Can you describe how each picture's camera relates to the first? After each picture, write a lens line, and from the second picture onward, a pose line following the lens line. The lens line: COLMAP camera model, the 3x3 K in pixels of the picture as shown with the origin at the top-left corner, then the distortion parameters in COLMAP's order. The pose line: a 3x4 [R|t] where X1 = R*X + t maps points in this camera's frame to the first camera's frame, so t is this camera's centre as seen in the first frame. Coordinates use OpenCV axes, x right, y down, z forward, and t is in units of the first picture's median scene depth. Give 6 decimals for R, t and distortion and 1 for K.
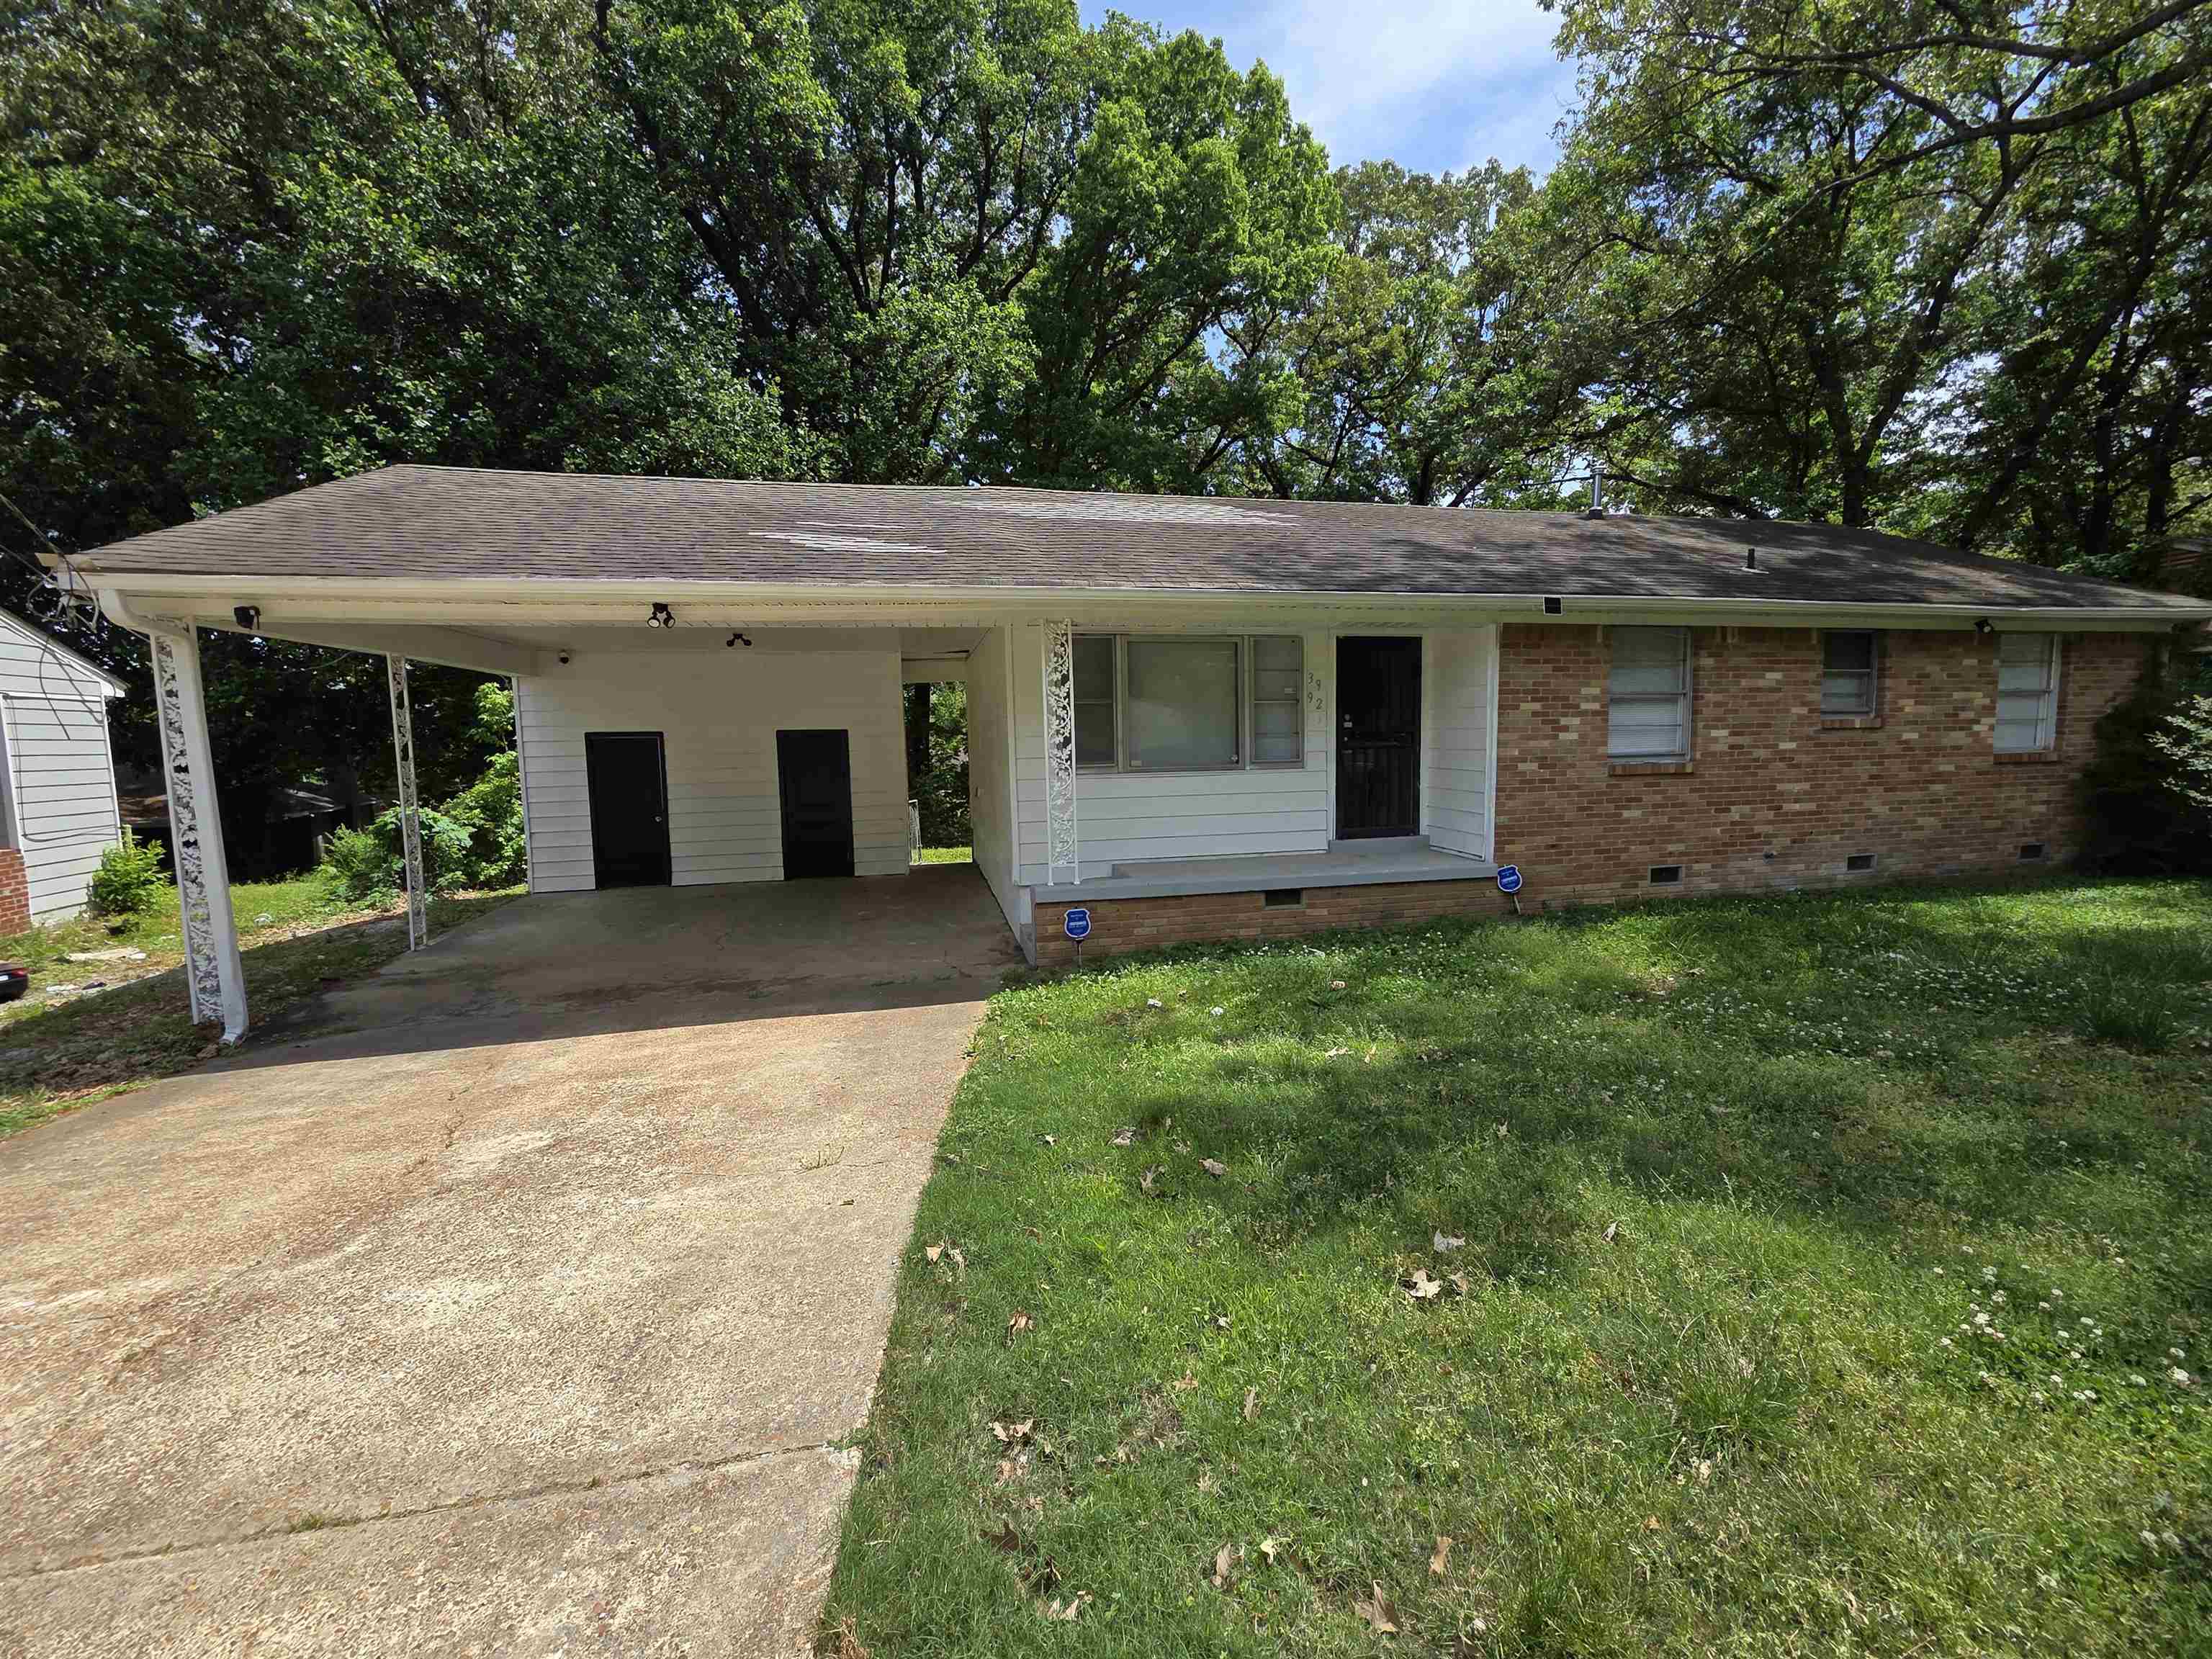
lens RADIAL K [[901.9, 0, 1126.8], [0, 901.9, 831.9], [0, 0, 1]] dist [0.001624, -0.001481]
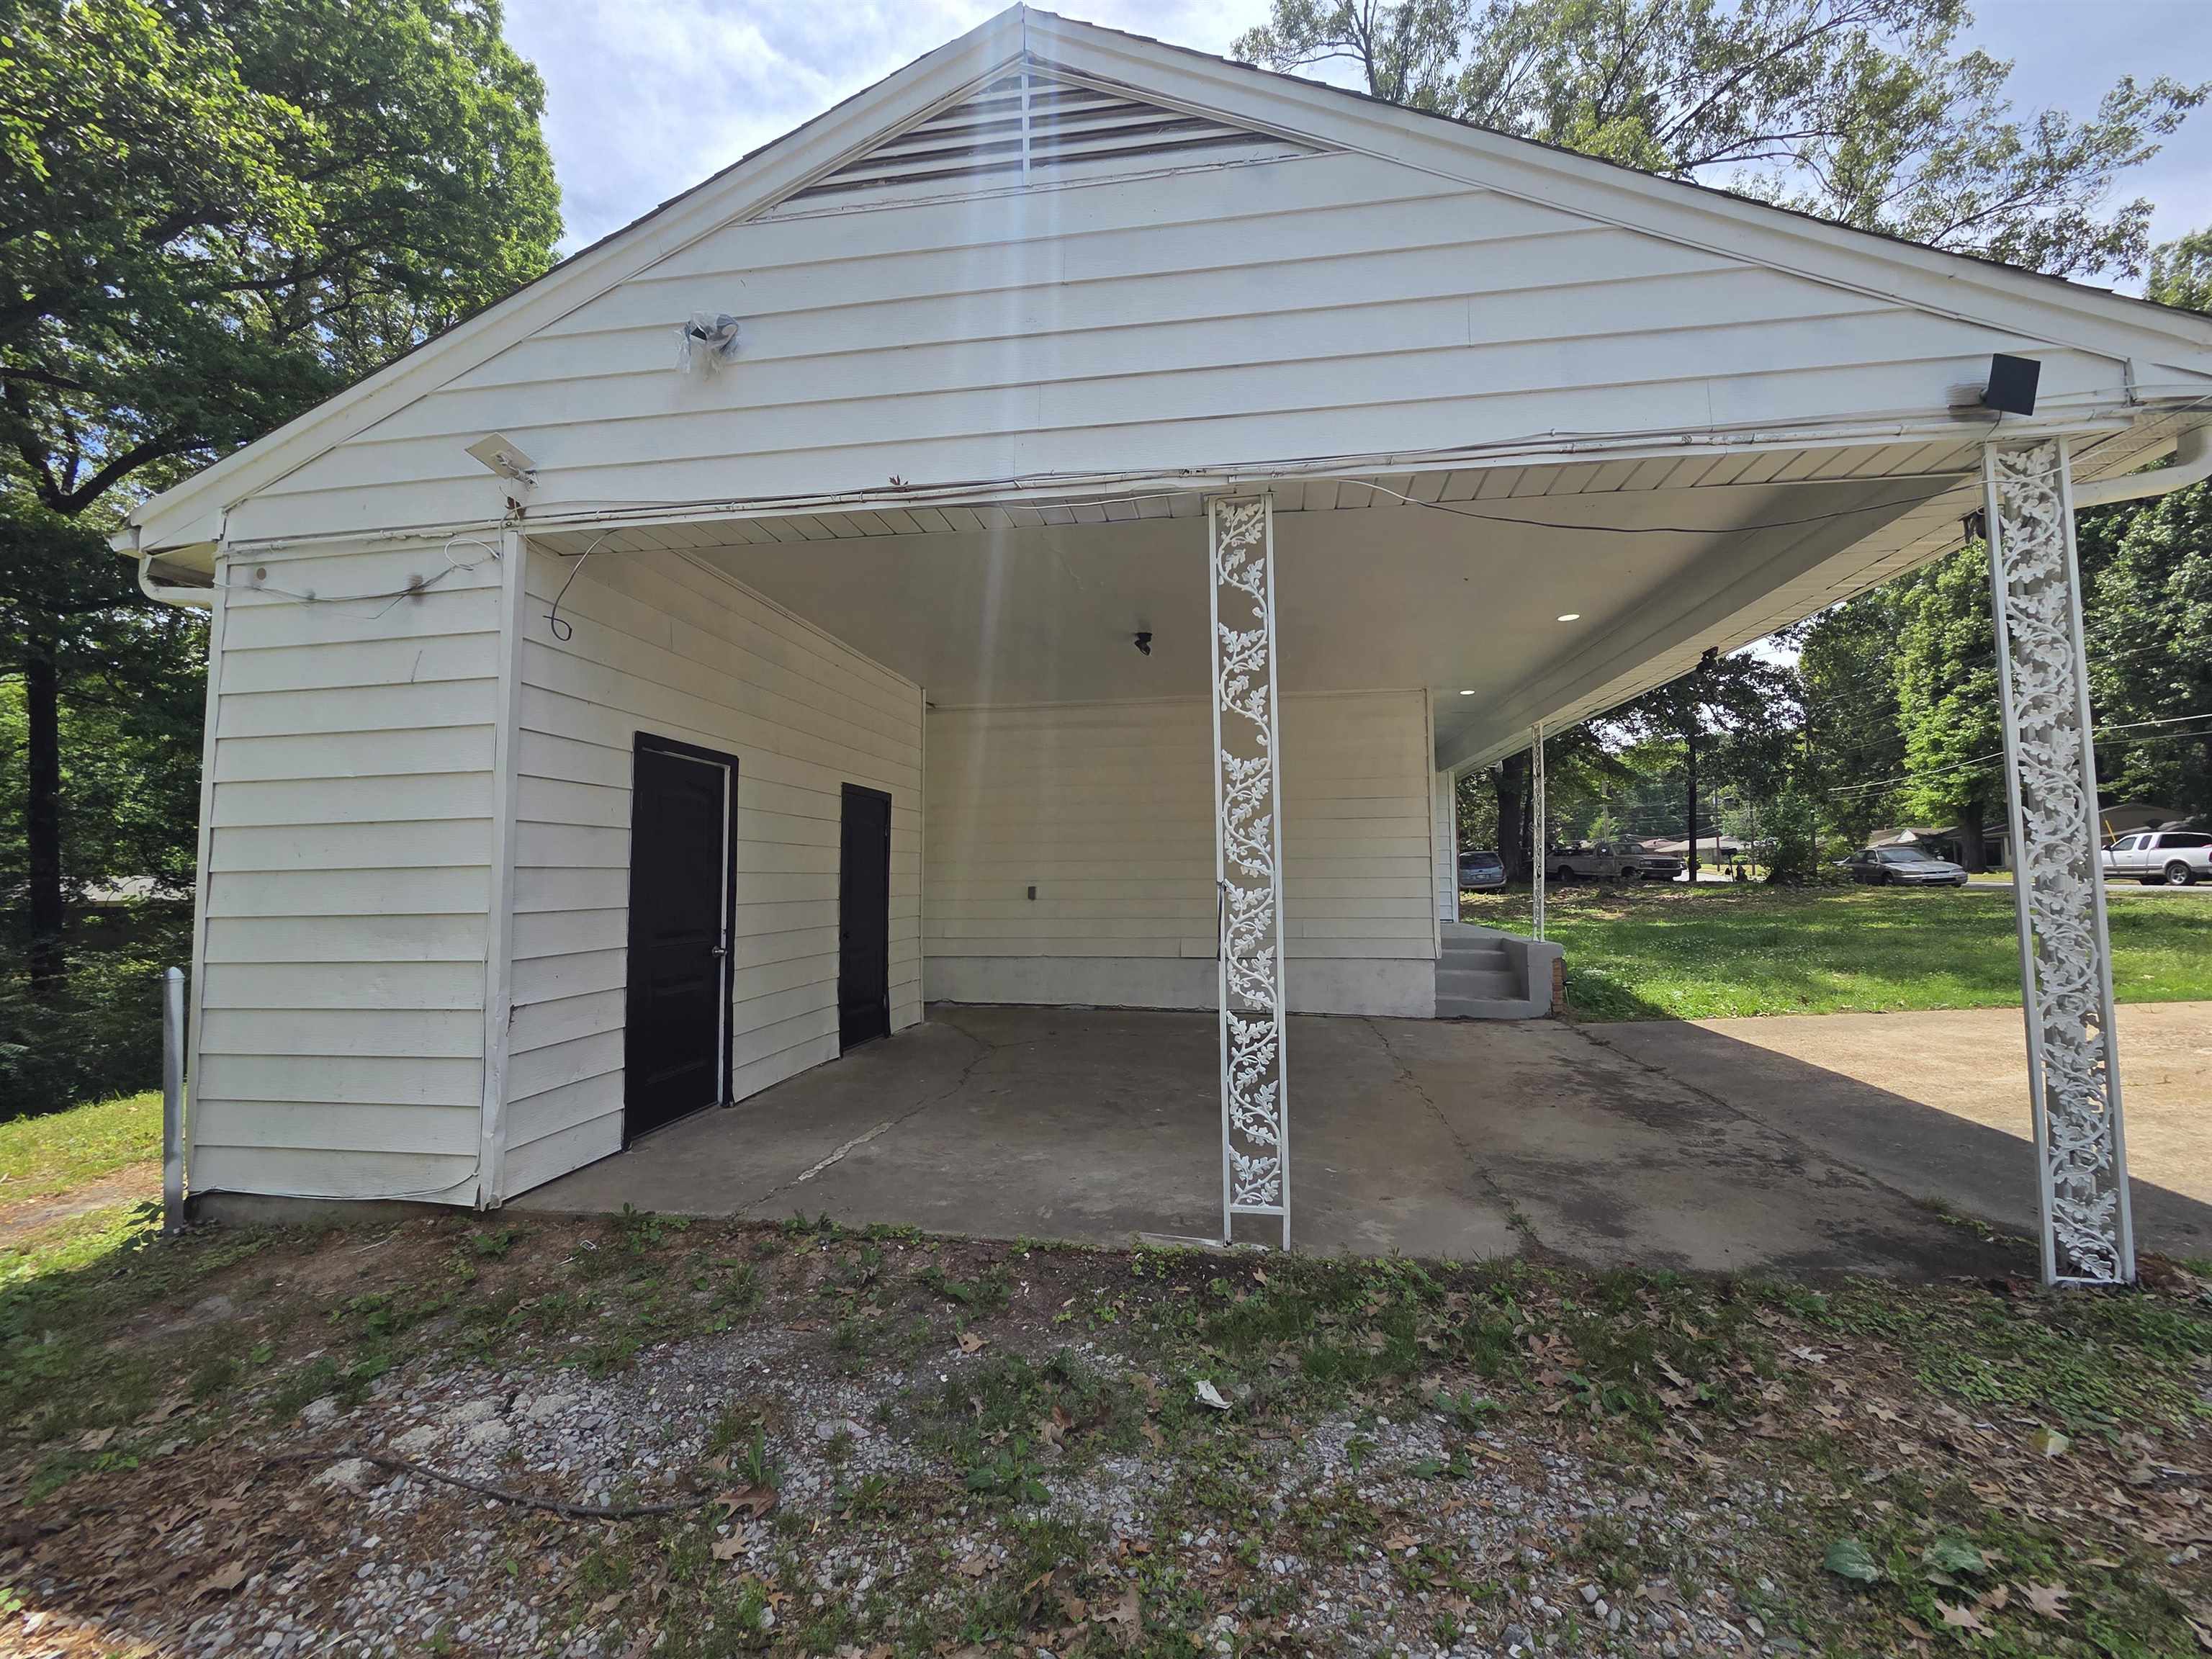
lens RADIAL K [[901.9, 0, 1112.6], [0, 901.9, 825.6], [0, 0, 1]] dist [0.001624, -0.001481]
pose [[0.383337, 0.064066, 0.921384, -0.874127], [0.098757, 0.989029, -0.109857, -0.007358], [-0.918313, 0.133105, 0.372805, 0.671295]]
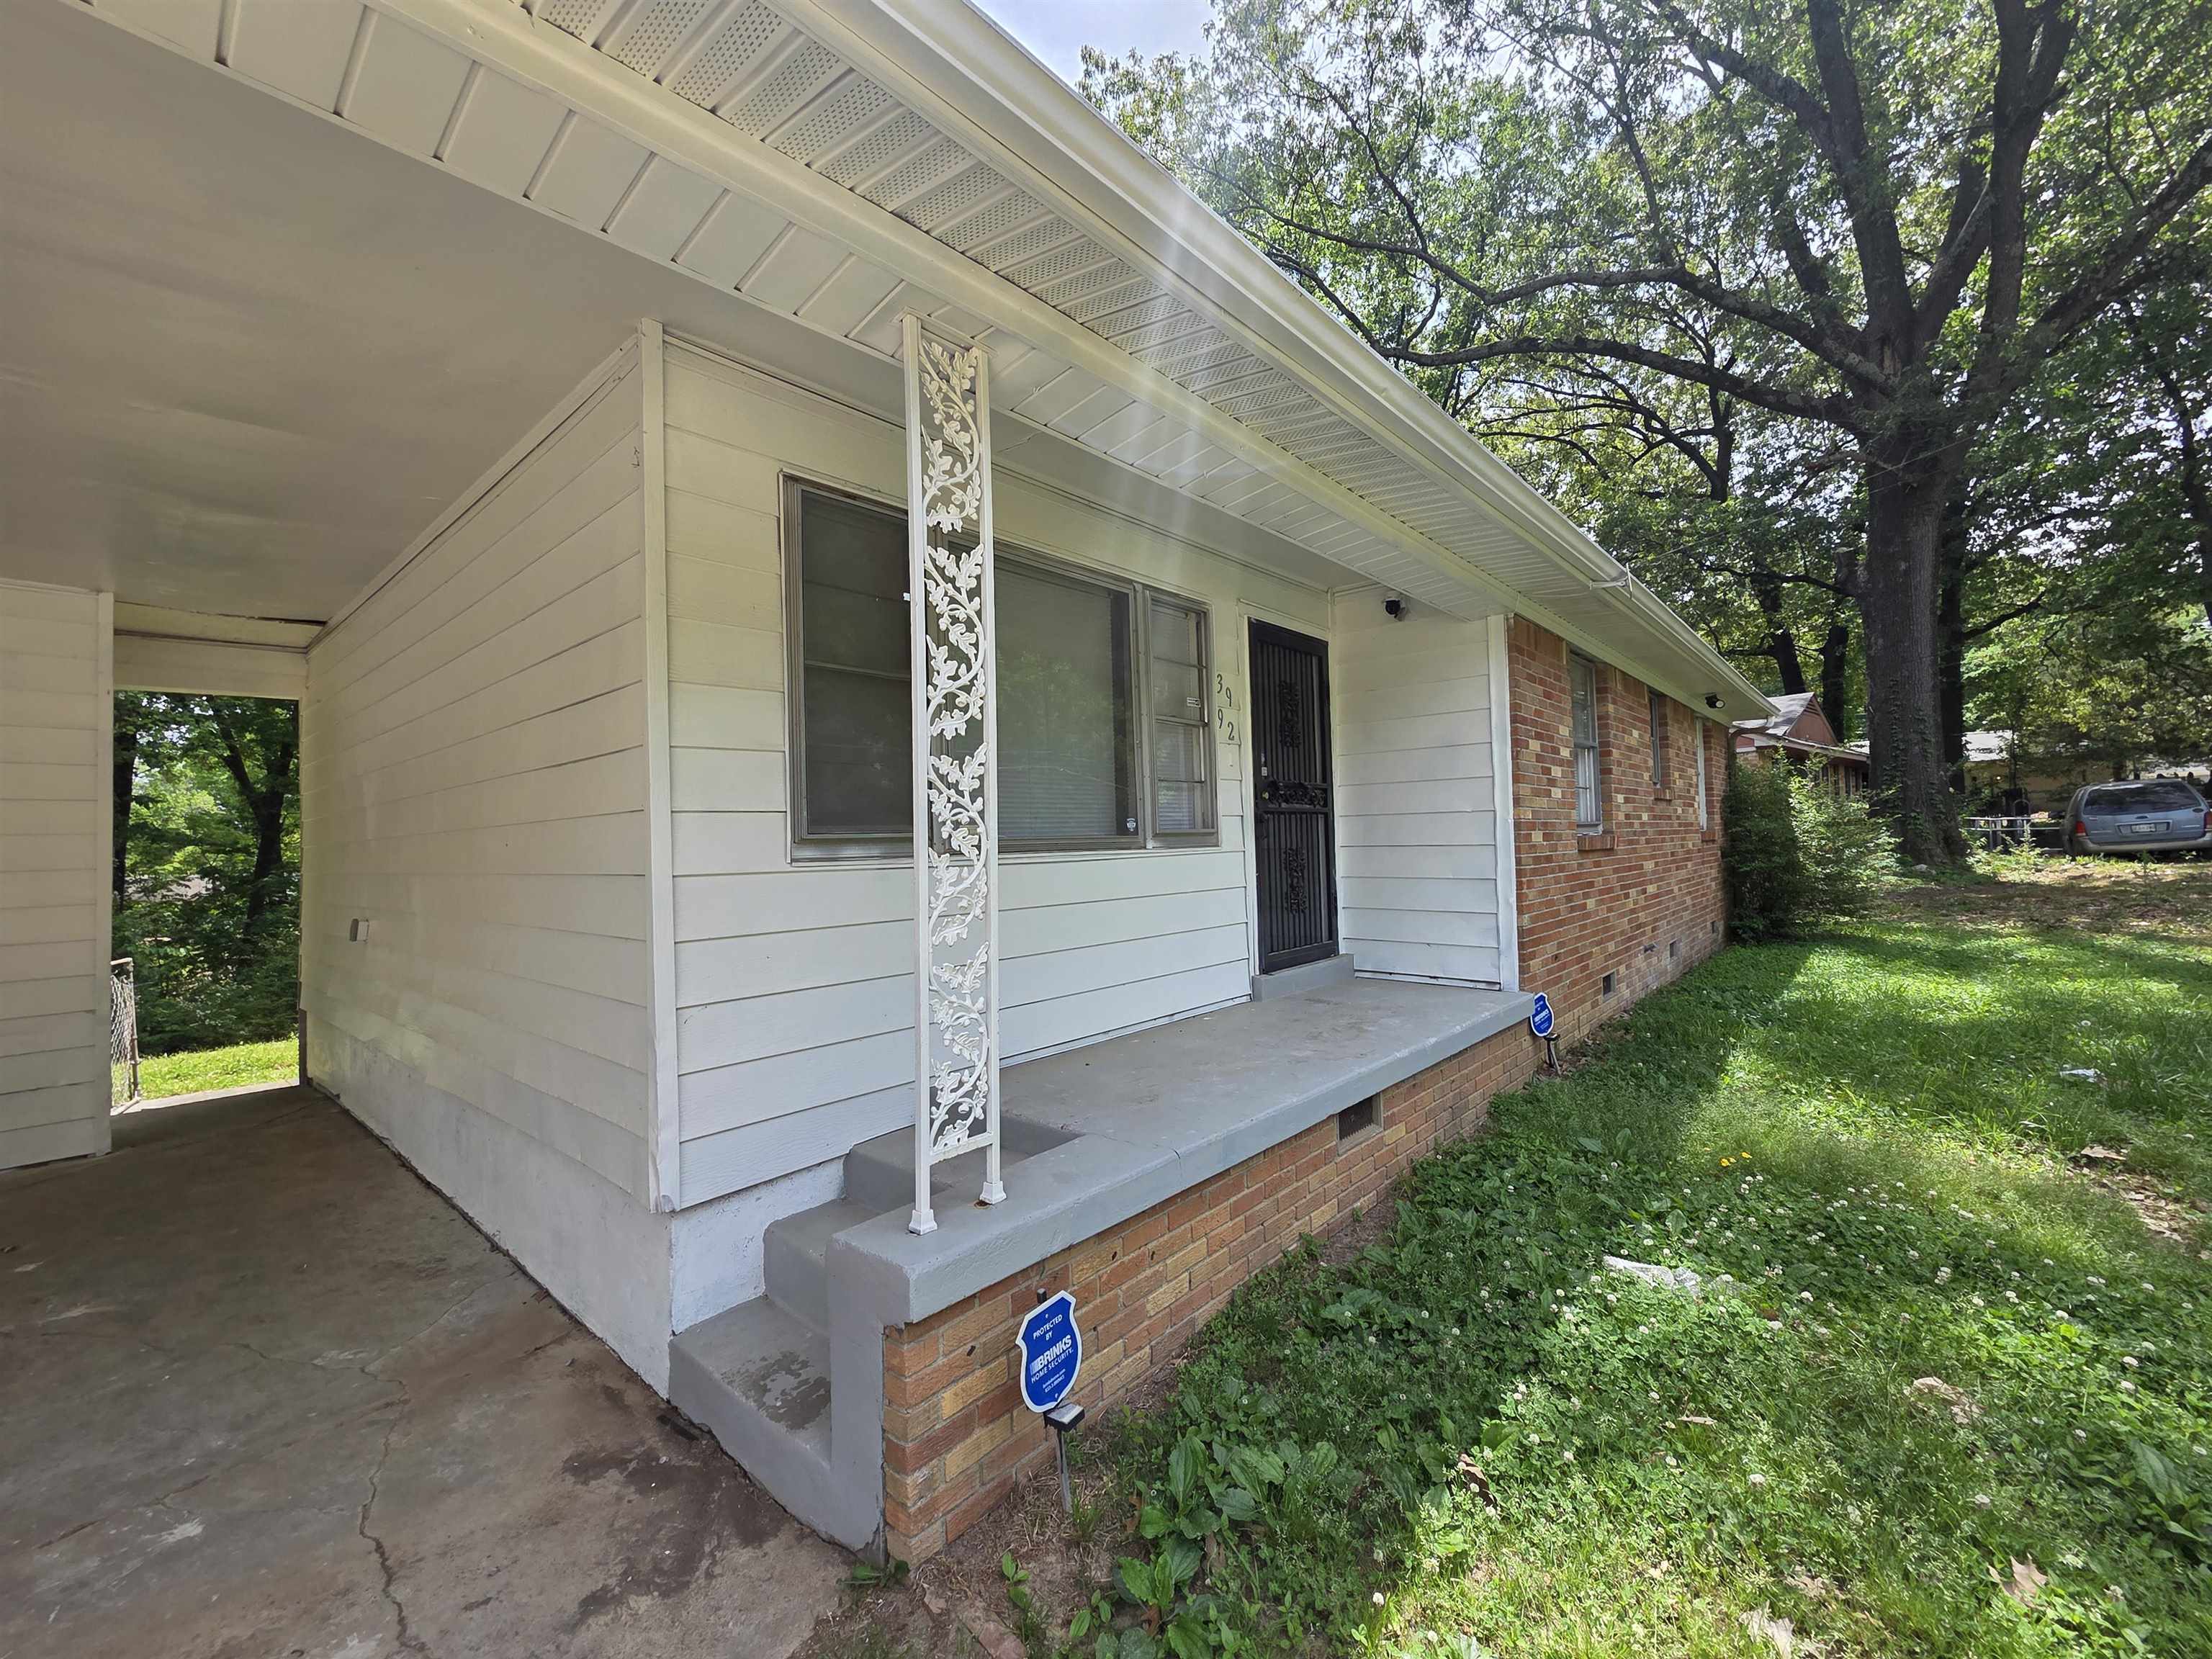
lens RADIAL K [[901.9, 0, 1120.1], [0, 901.9, 822.8], [0, 0, 1]] dist [0.001624, -0.001481]
pose [[0.810010, 0.012768, 0.586278, -0.129074], [0.069624, 0.990598, -0.117767, -0.019150], [-0.582269, 0.136211, 0.801505, 0.456445]]
